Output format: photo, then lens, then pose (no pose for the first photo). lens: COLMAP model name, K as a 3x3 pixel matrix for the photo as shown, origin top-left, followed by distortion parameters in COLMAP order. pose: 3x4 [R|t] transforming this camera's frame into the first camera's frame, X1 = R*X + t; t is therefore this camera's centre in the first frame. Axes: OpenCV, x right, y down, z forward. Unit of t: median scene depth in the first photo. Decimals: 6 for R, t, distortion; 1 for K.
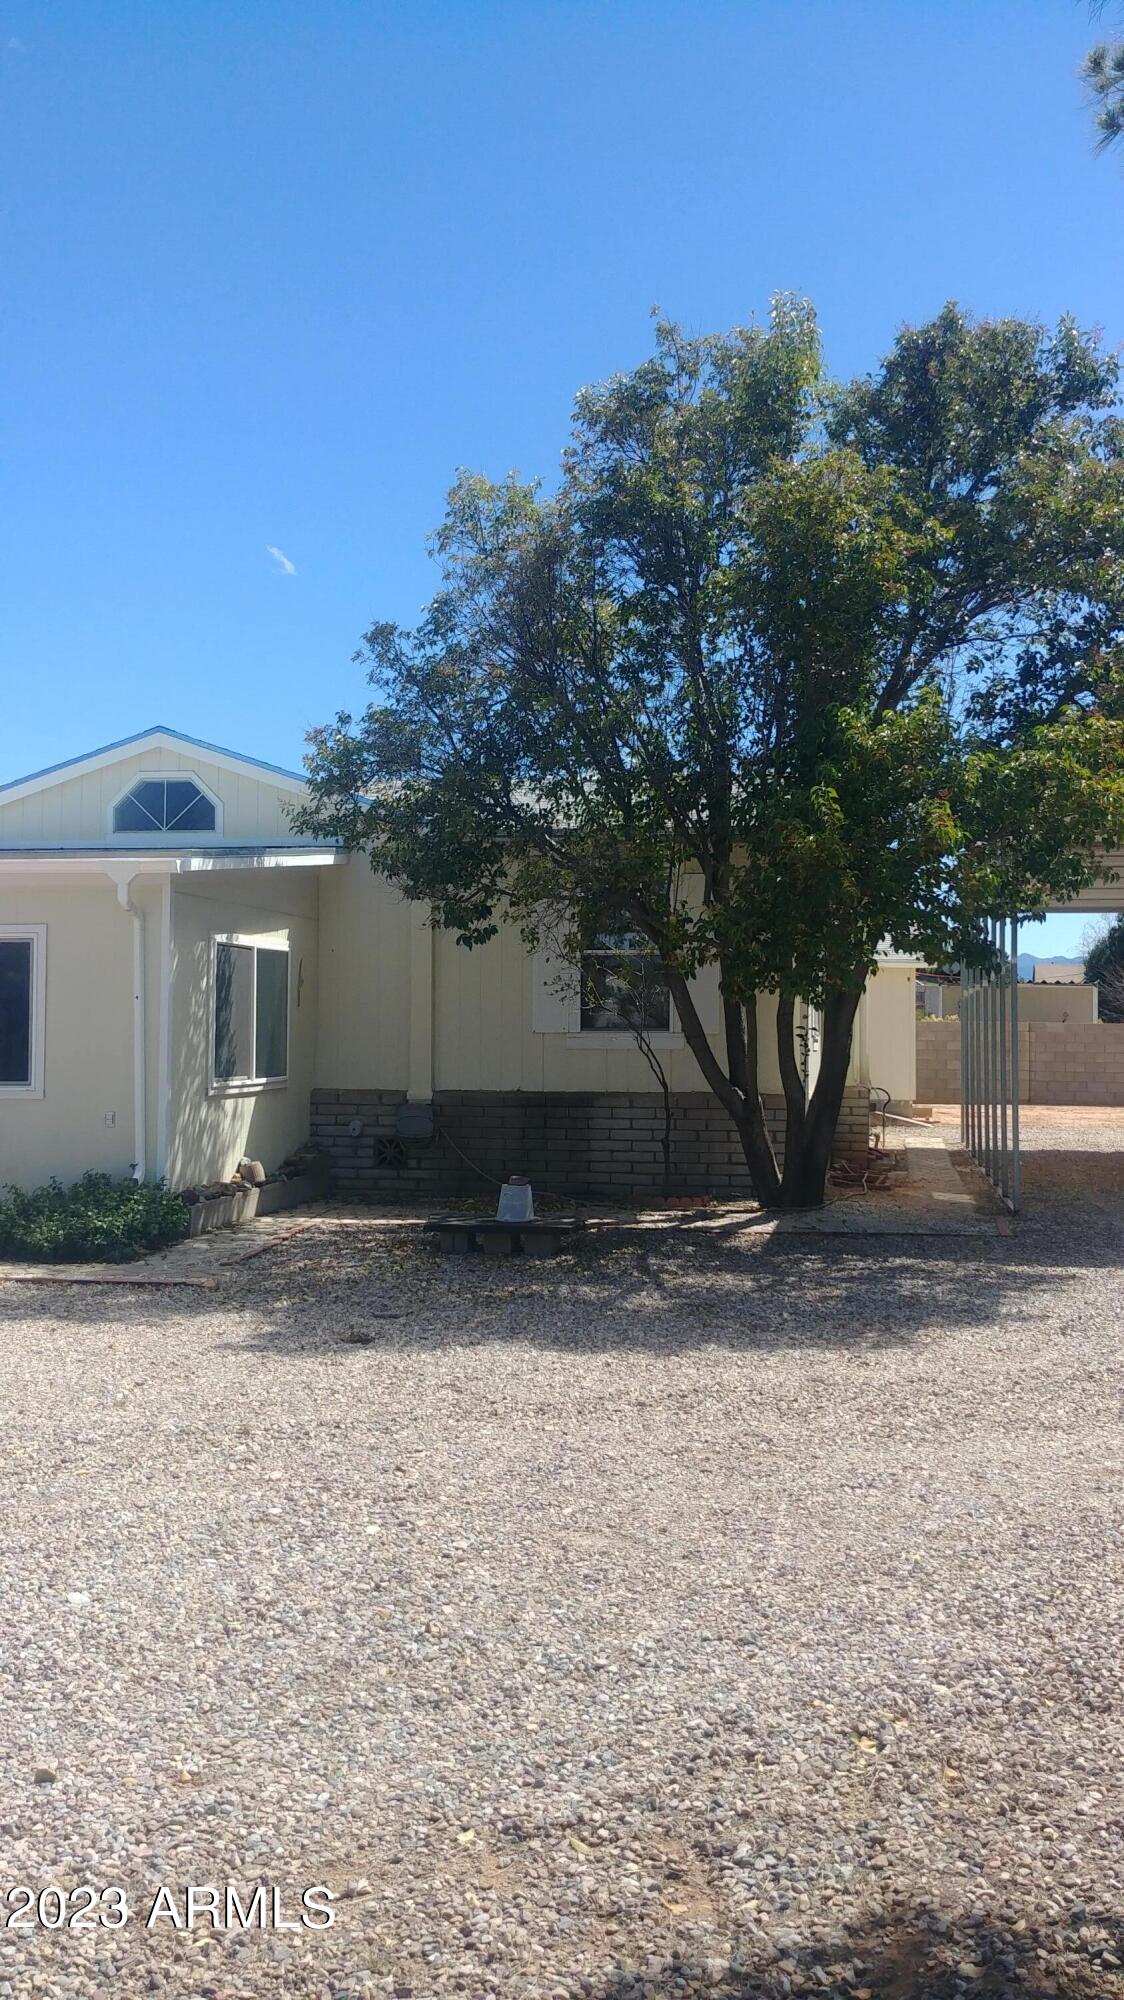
lens RADIAL K [[1769.9, 0, 564.3], [0, 1769.9, 963.8], [0, 0, 1]] dist [0.148763, -0.165336]
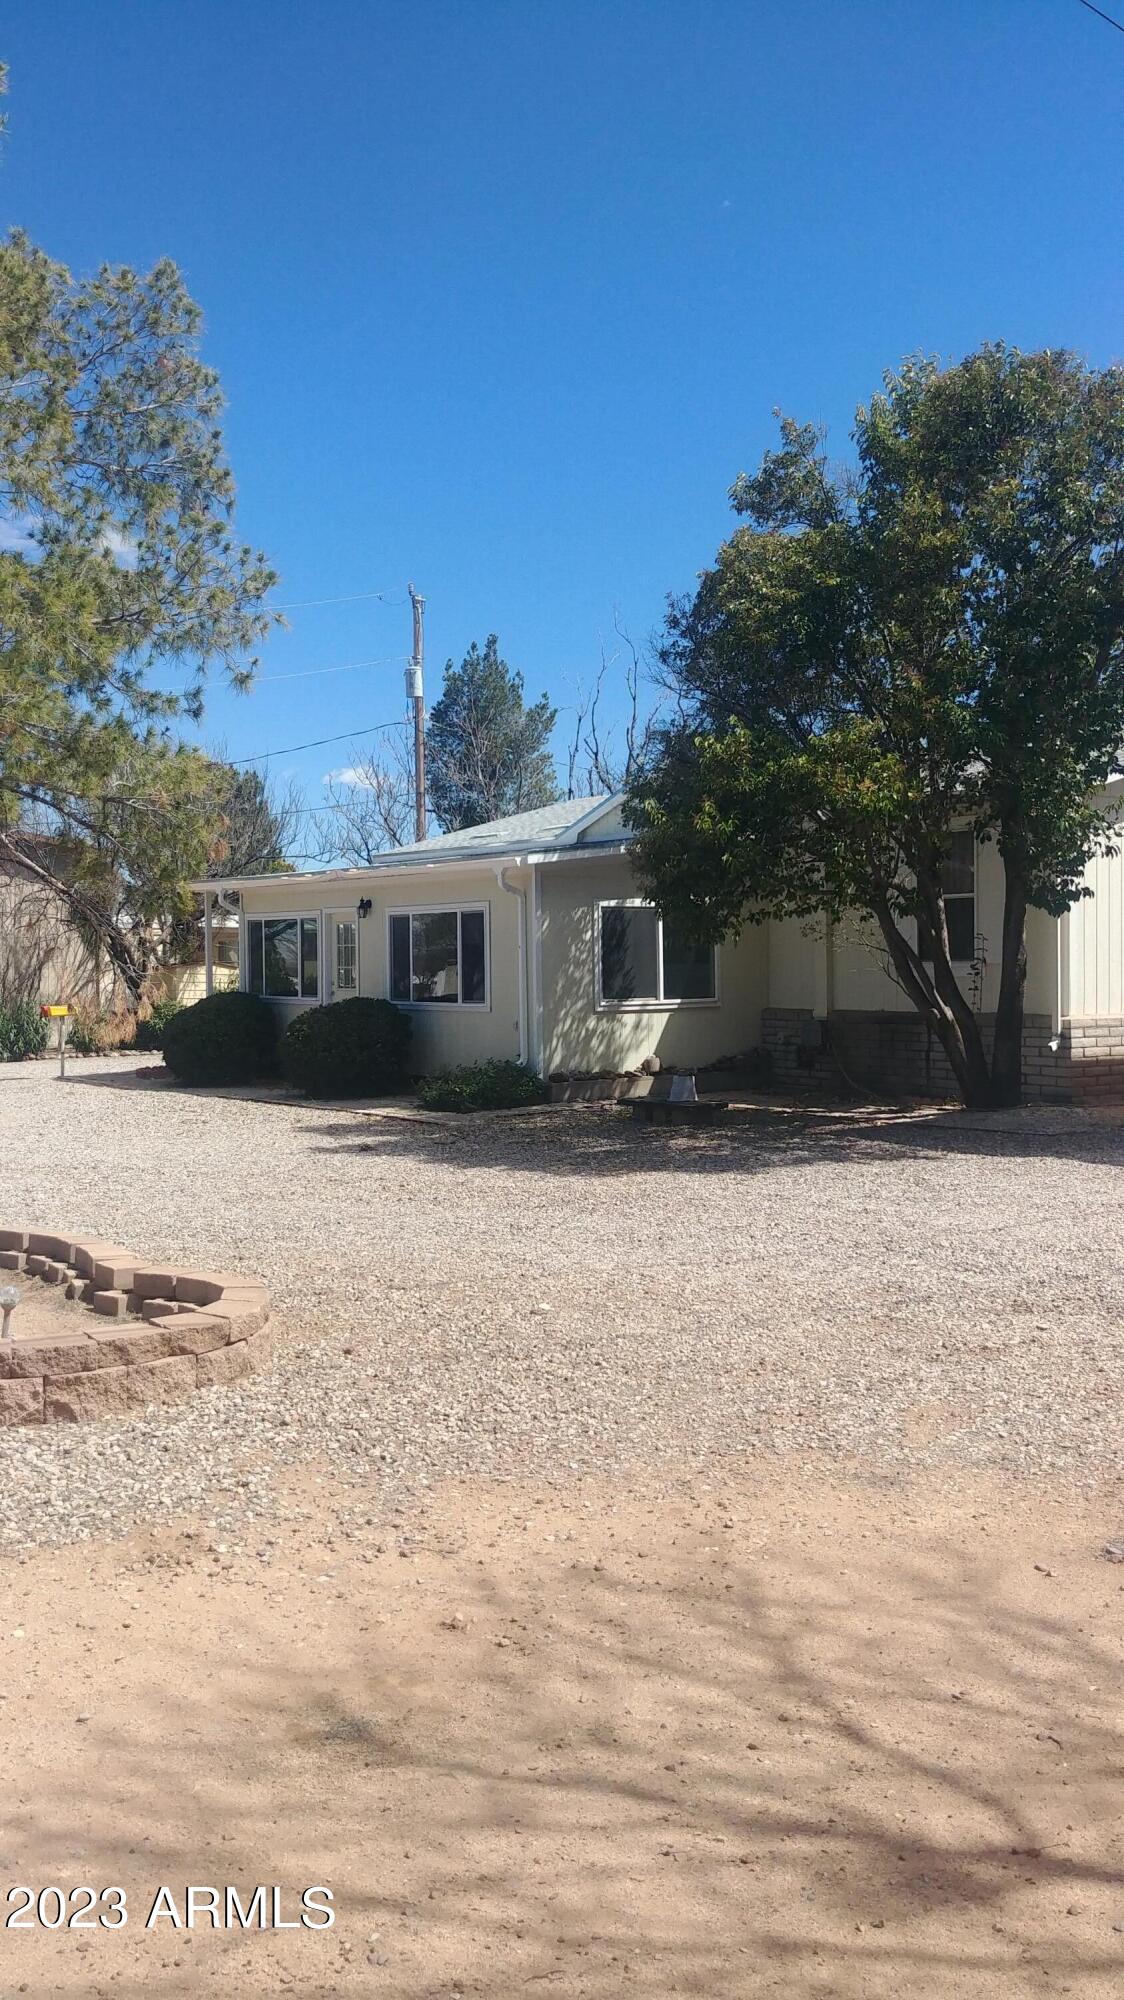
lens RADIAL K [[1769.9, 0, 564.3], [0, 1769.9, 963.8], [0, 0, 1]] dist [0.148763, -0.165336]
pose [[0.711028, -0.014574, -0.703013, 0.792594], [0.046755, 0.998552, 0.026588, -0.005208], [0.701607, -0.051774, 0.710680, -0.047465]]
